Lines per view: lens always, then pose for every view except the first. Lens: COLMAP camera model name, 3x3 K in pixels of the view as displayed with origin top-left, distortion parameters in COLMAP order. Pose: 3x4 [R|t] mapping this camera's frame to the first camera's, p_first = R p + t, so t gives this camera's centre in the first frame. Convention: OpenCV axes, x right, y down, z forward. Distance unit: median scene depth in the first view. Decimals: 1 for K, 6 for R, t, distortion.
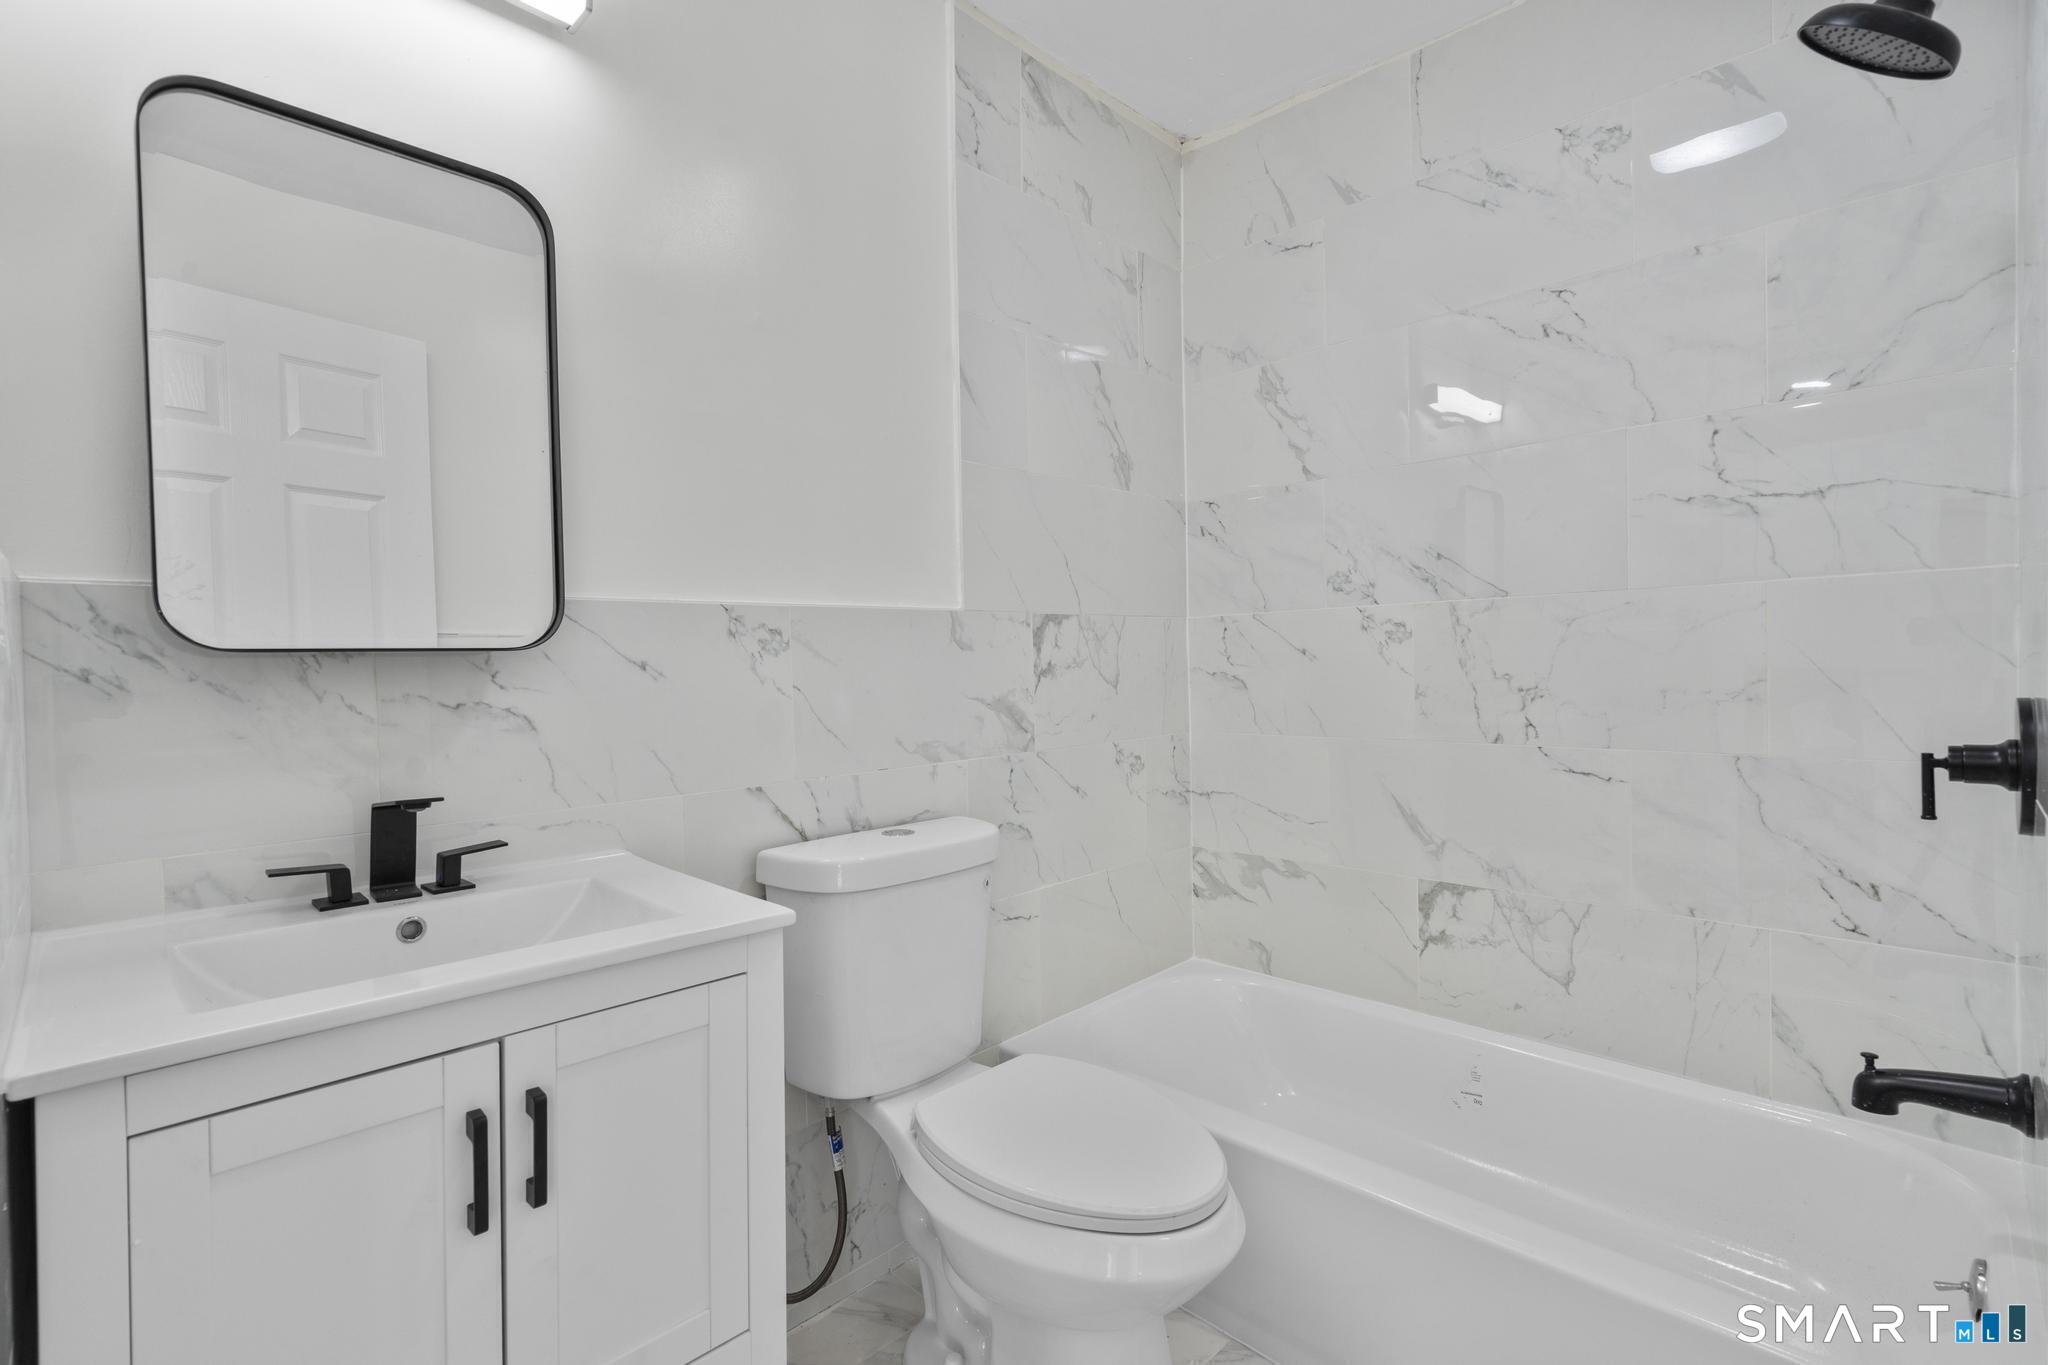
lens RADIAL K [[926.4, 0, 1008.7], [0, 926.4, 680.4], [0, 0, 1]] dist [-0.009770, 0.005317]
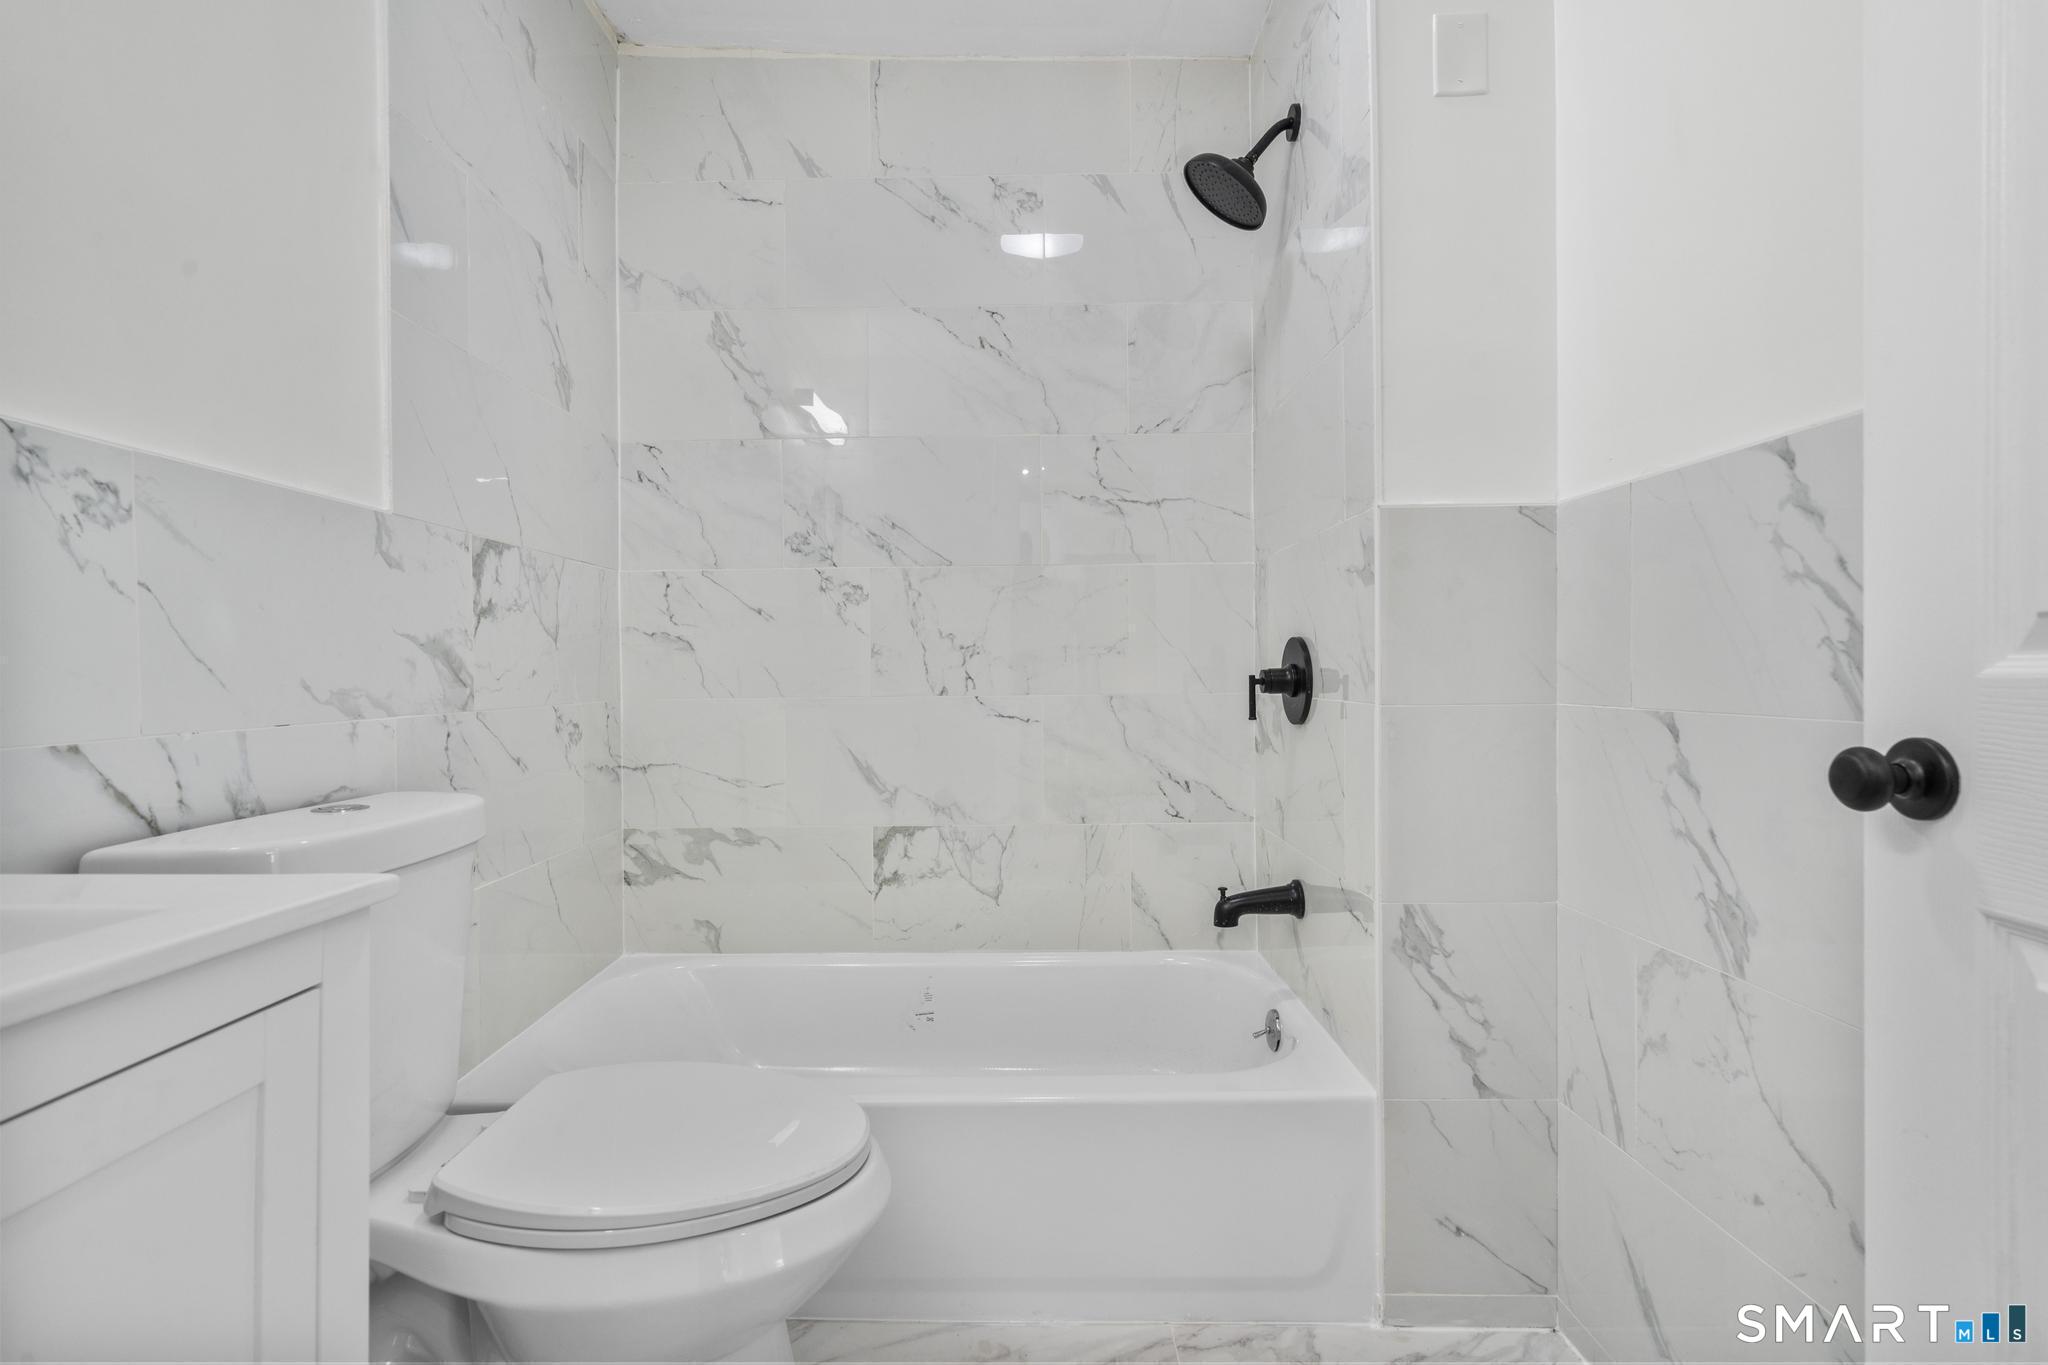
lens RADIAL K [[926.4, 0, 1008.7], [0, 926.4, 680.4], [0, 0, 1]] dist [-0.009770, 0.005317]
pose [[0.709877, 0.009355, 0.704264, -0.204750], [0.006253, 0.999789, -0.019584, 0.070026], [-0.704298, 0.018306, 0.709668, 0.133689]]
